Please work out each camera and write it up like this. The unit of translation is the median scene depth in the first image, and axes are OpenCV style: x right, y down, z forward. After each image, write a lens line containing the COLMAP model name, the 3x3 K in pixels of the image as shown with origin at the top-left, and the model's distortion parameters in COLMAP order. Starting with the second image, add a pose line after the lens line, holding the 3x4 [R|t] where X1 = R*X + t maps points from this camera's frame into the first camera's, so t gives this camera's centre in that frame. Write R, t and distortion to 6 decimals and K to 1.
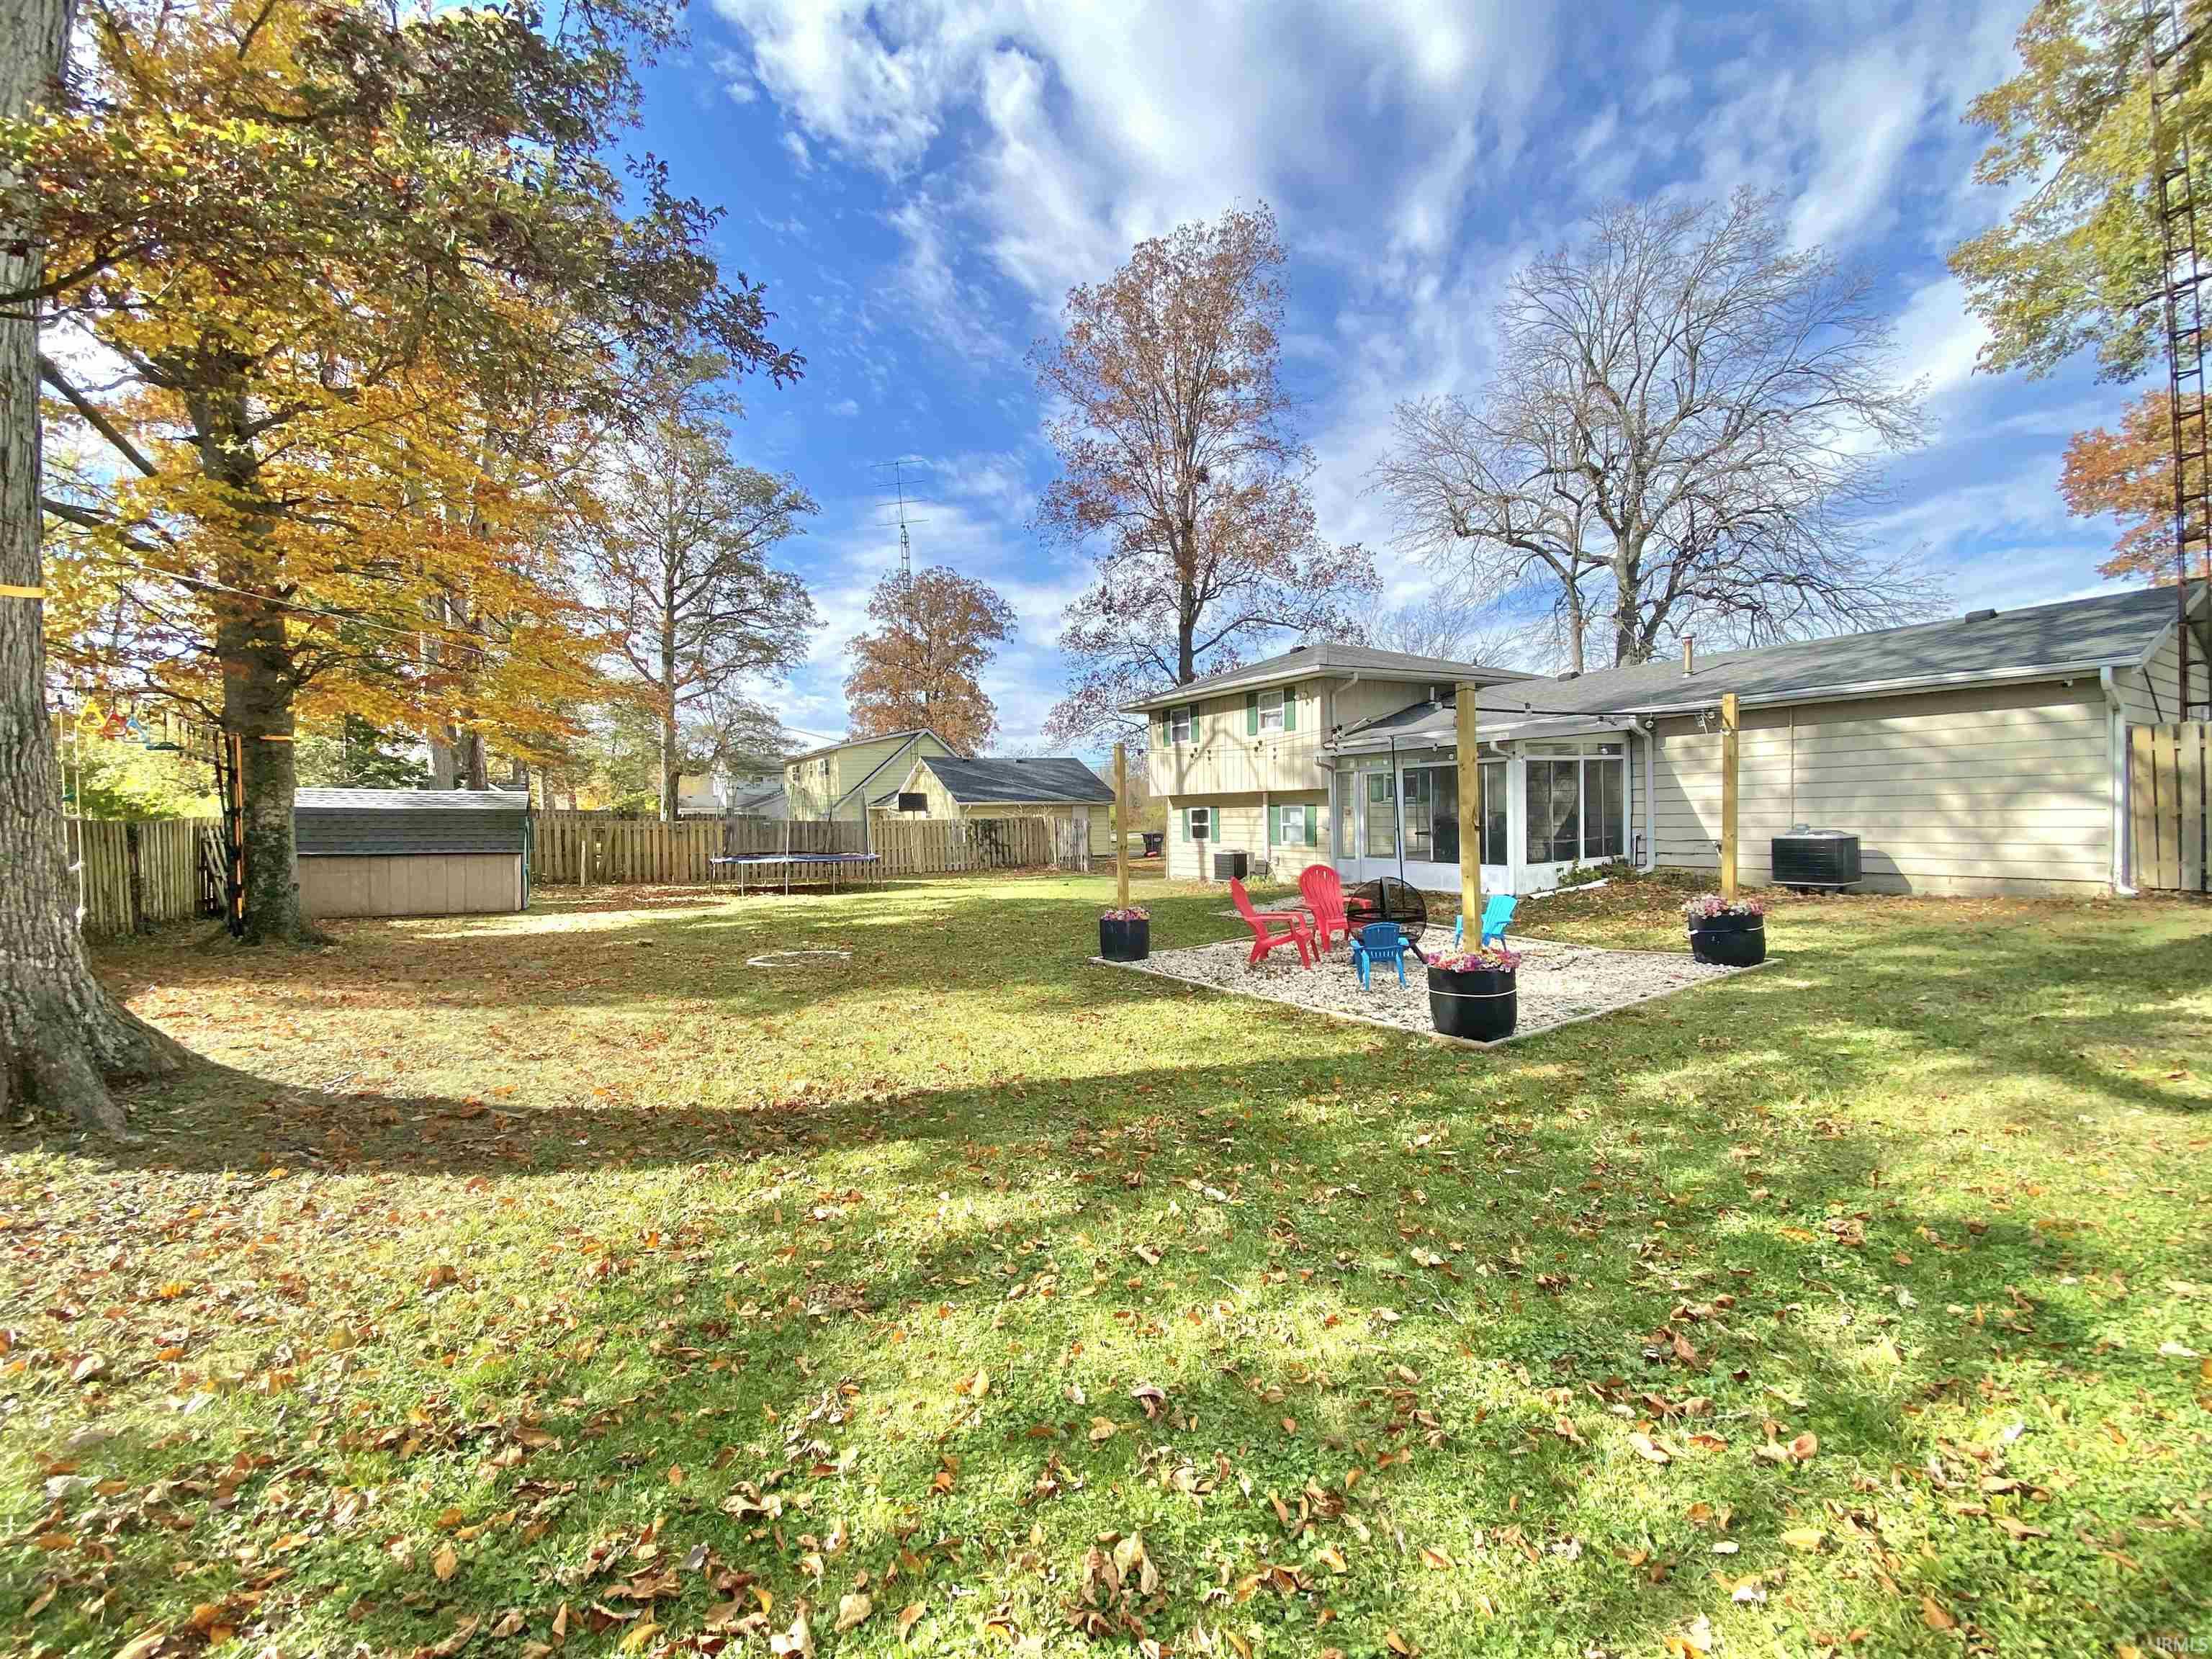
lens RADIAL K [[899.9, 0, 1106.0], [0, 899.9, 829.5], [0, 0, 1]] dist [0.089926, -0.000053]
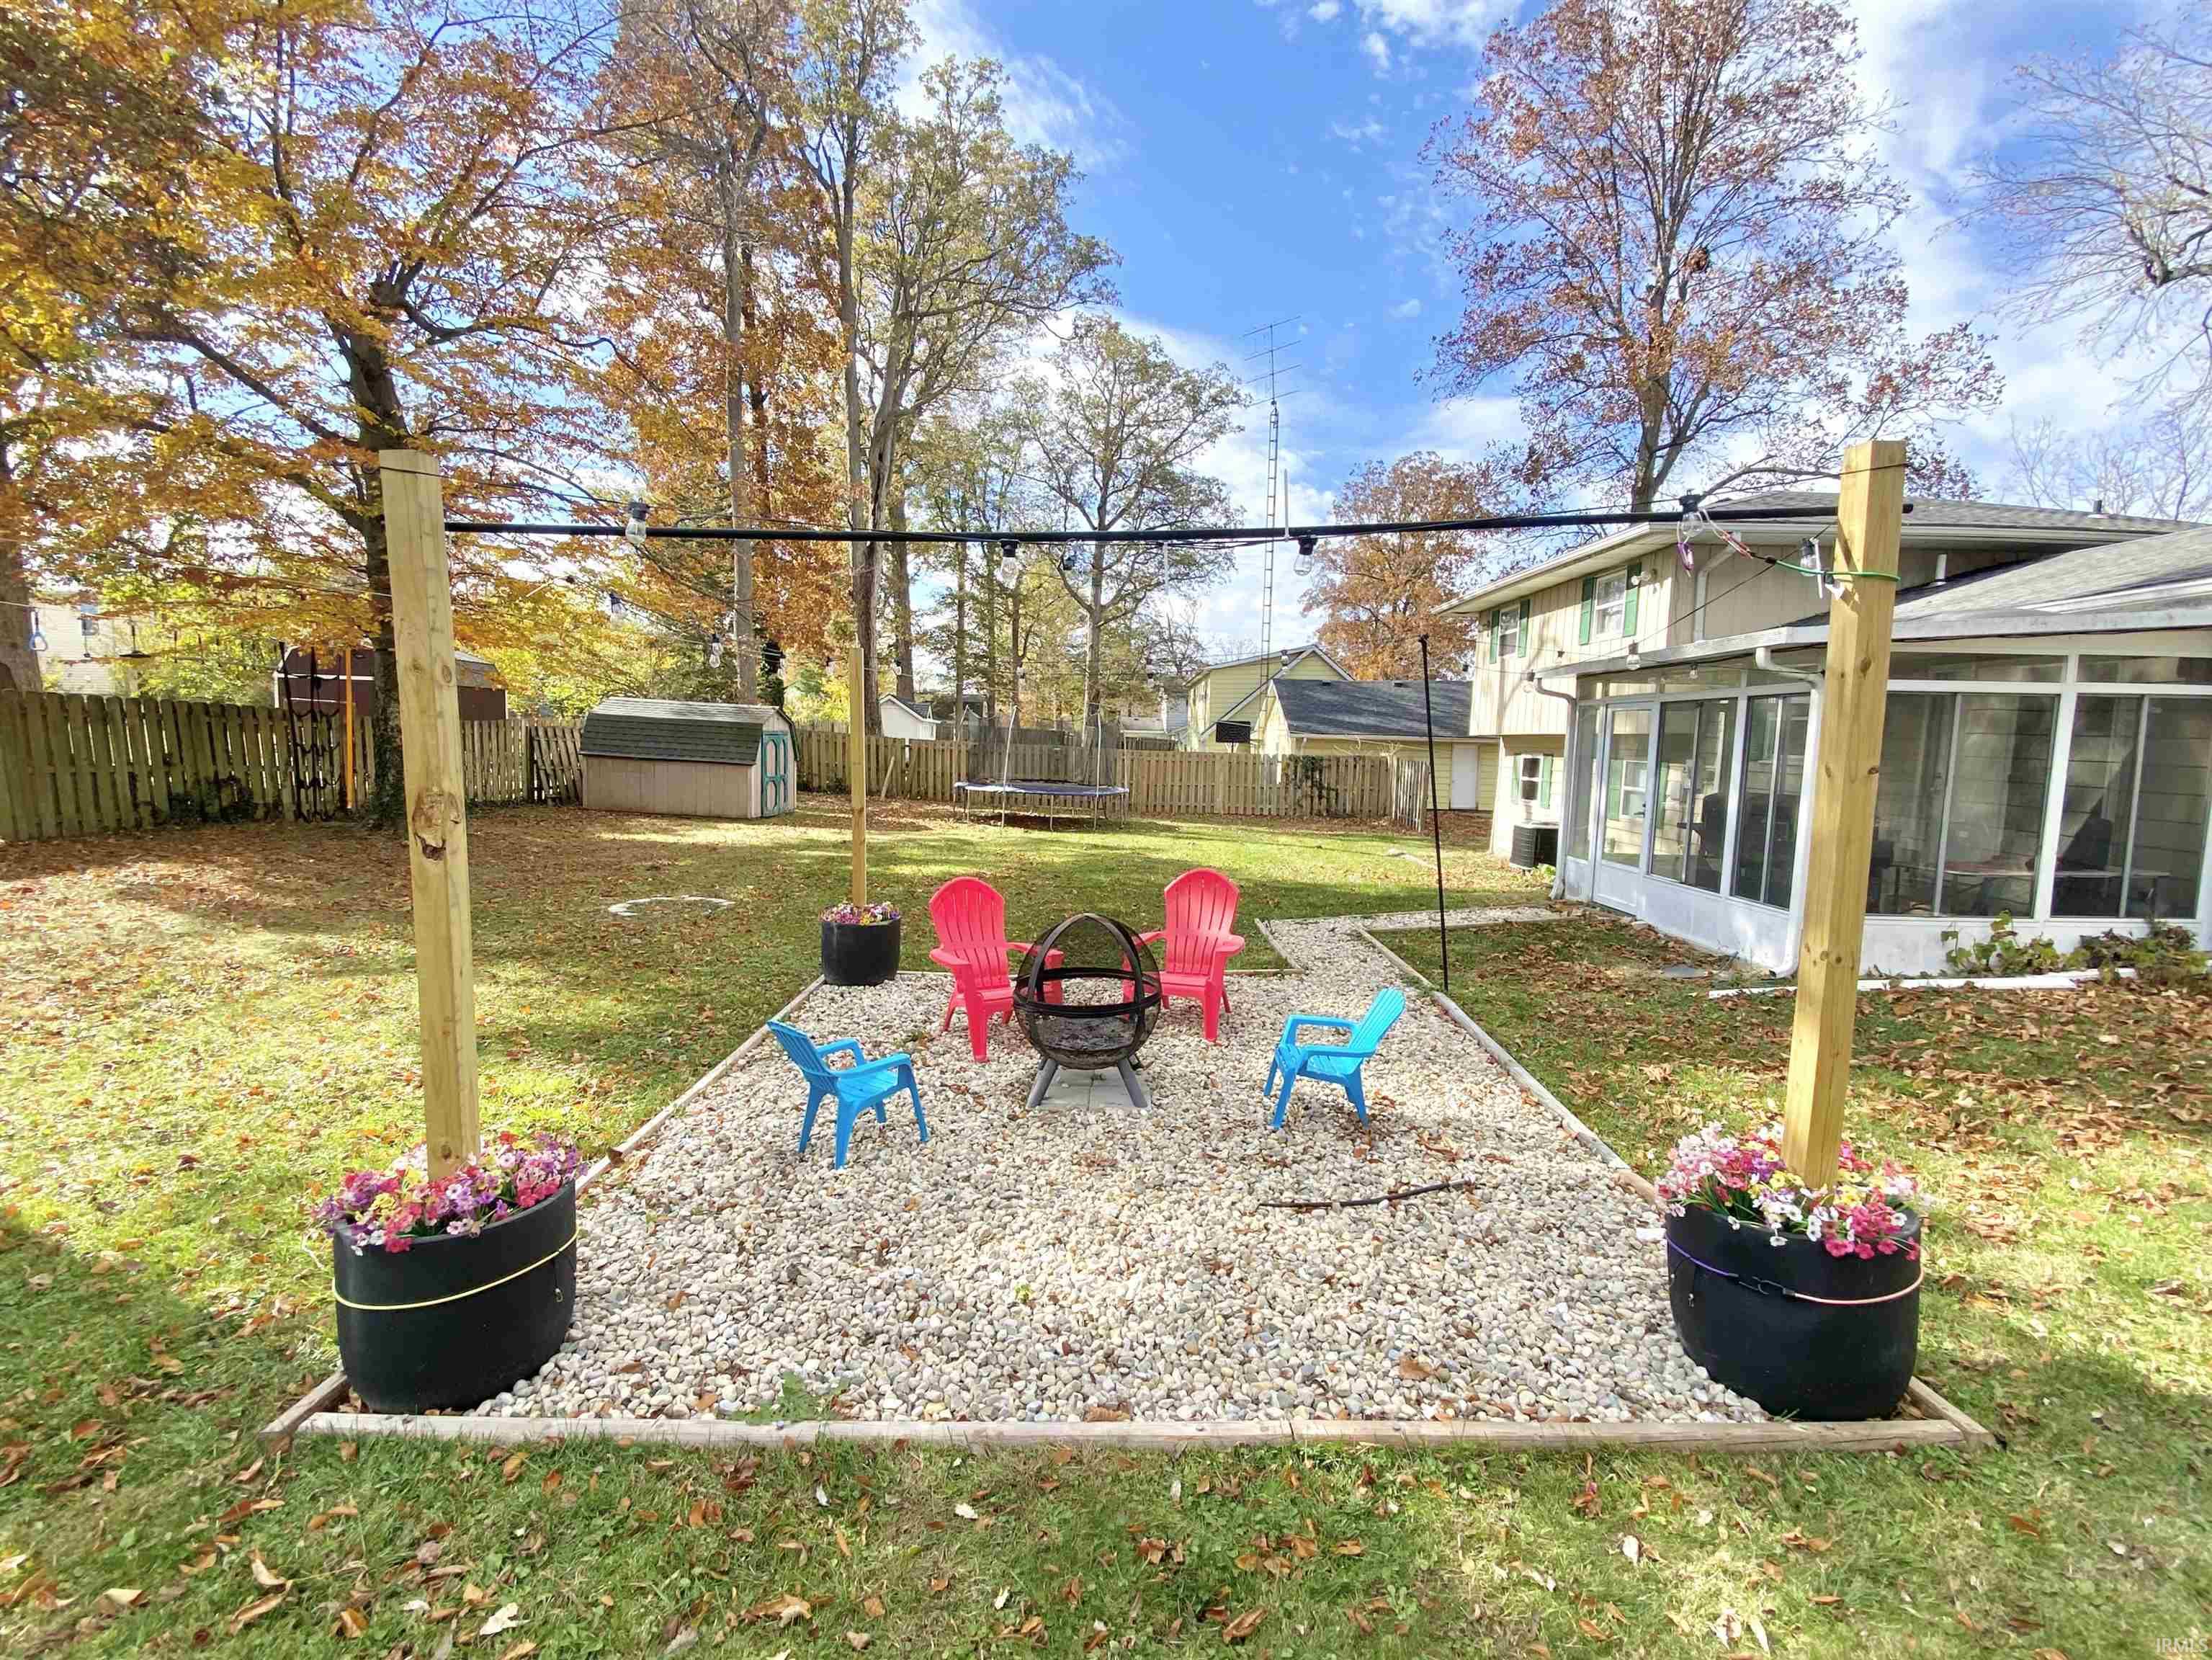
lens RADIAL K [[949.7, 0, 1106.0], [0, 949.7, 830.0], [0, 0, 1]] dist [-0.002433, -0.000201]
pose [[0.856185, 0.093642, -0.508112, 0.282552], [-0.056798, 0.994537, 0.087580, -0.017566], [0.513537, -0.046125, 0.856827, 0.308995]]
